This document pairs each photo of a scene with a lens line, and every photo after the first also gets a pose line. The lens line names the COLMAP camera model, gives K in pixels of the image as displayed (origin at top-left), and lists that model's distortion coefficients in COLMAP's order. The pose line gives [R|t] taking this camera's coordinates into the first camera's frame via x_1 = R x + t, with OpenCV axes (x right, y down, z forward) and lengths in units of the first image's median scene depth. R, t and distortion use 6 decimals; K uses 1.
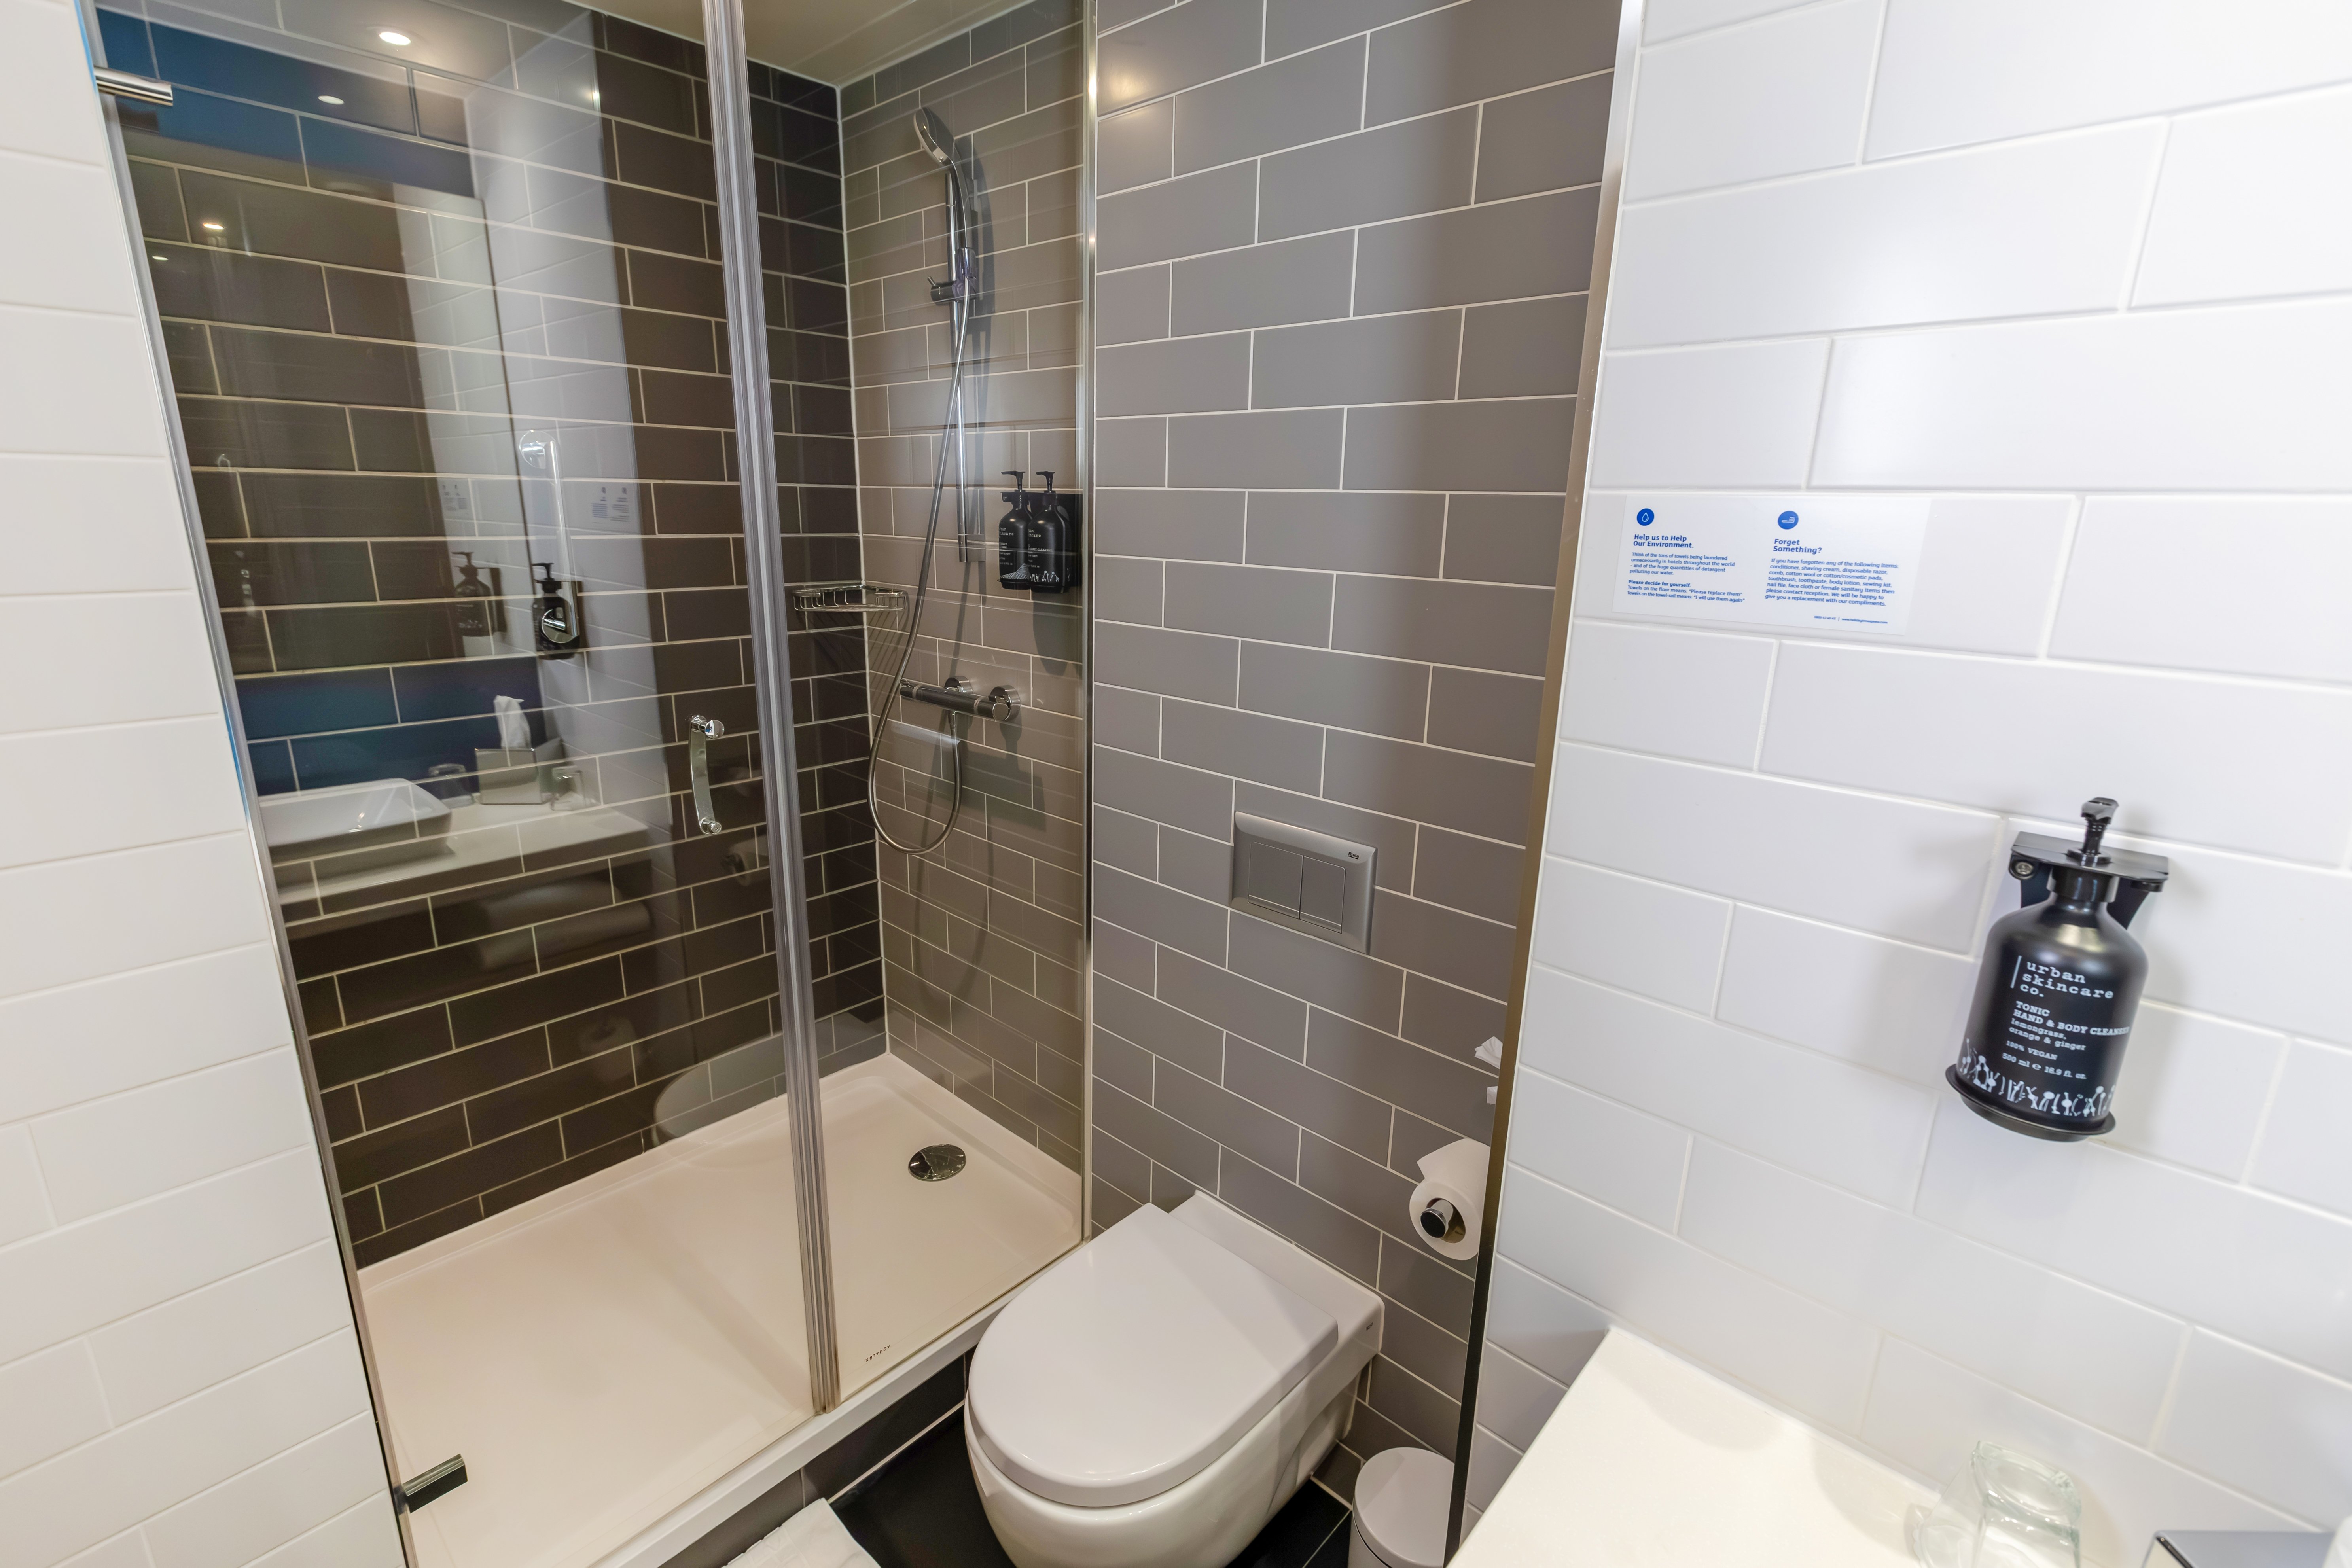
lens RADIAL K [[1041.0, 0, 1174.2], [0, 1041.0, 778.8], [0, 0, 1]] dist [-0.003871, -0.000571]
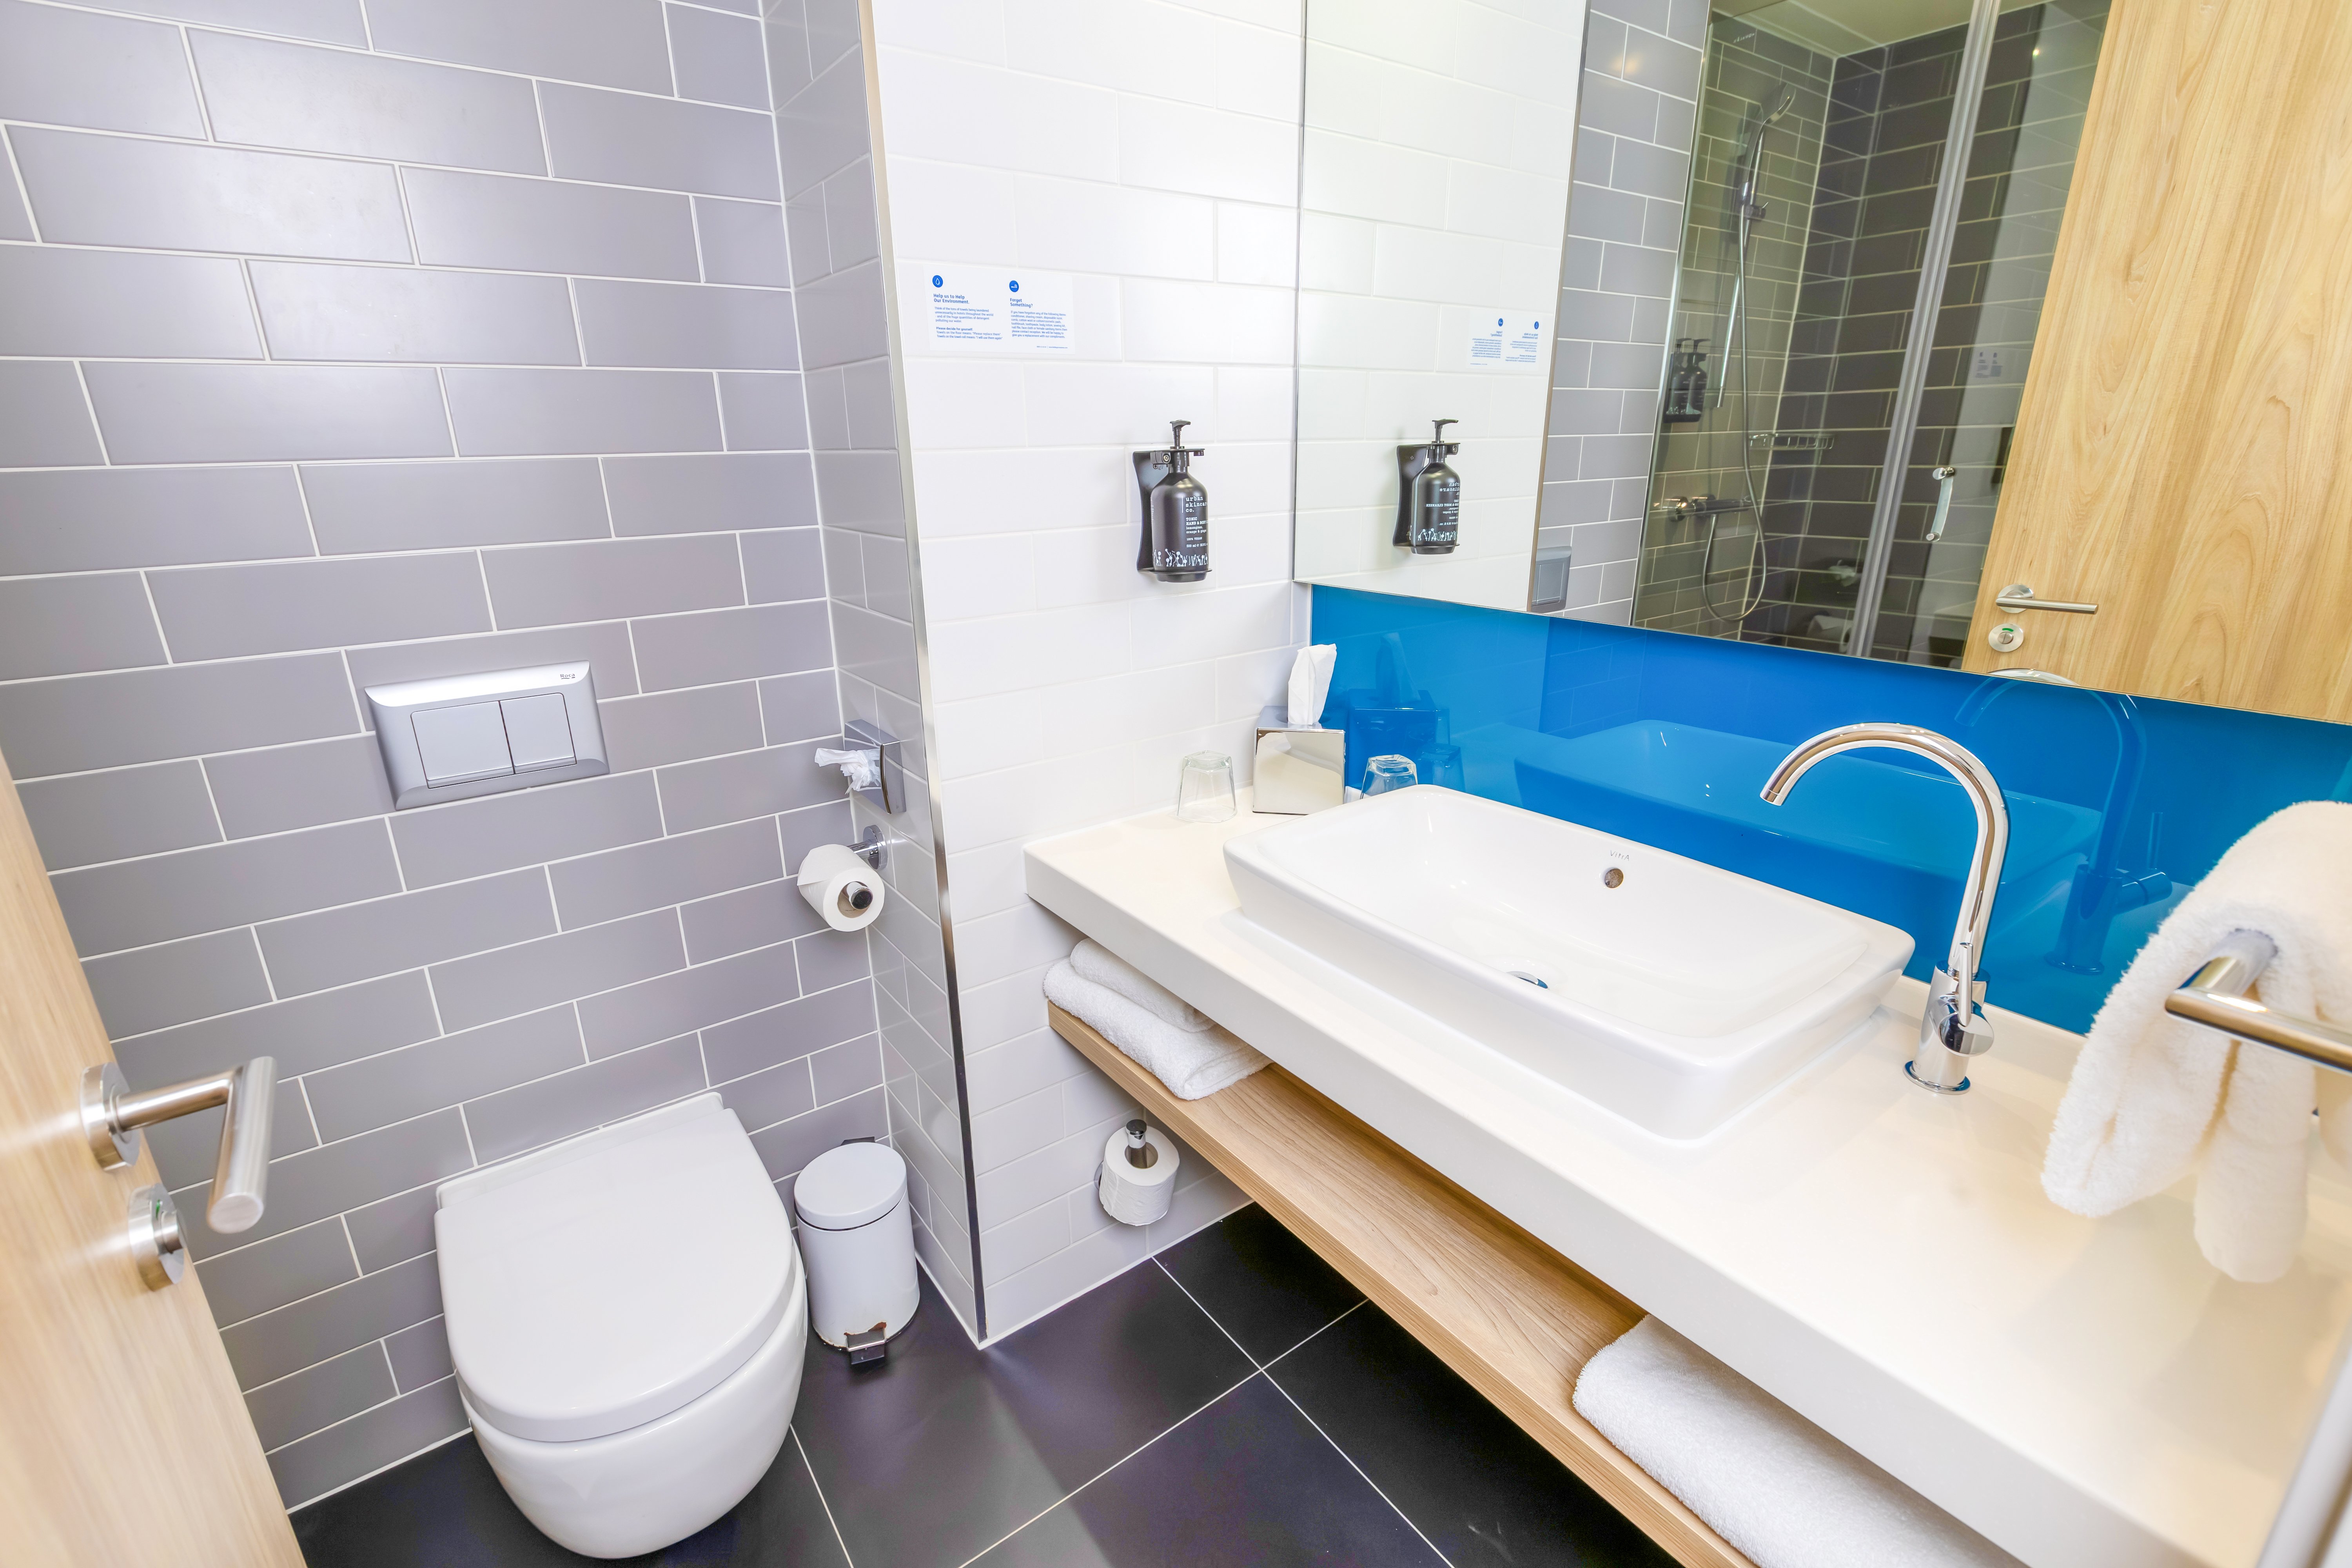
lens RADIAL K [[1041.0, 0, 1170.8], [0, 1041.0, 777.6], [0, 0, 1]] dist [-0.003871, -0.000571]
pose [[0.197277, -0.330964, 0.922792, -1.153968], [0.275232, 0.922131, 0.271887, 0.096077], [-0.940919, 0.200345, 0.273007, 0.442976]]
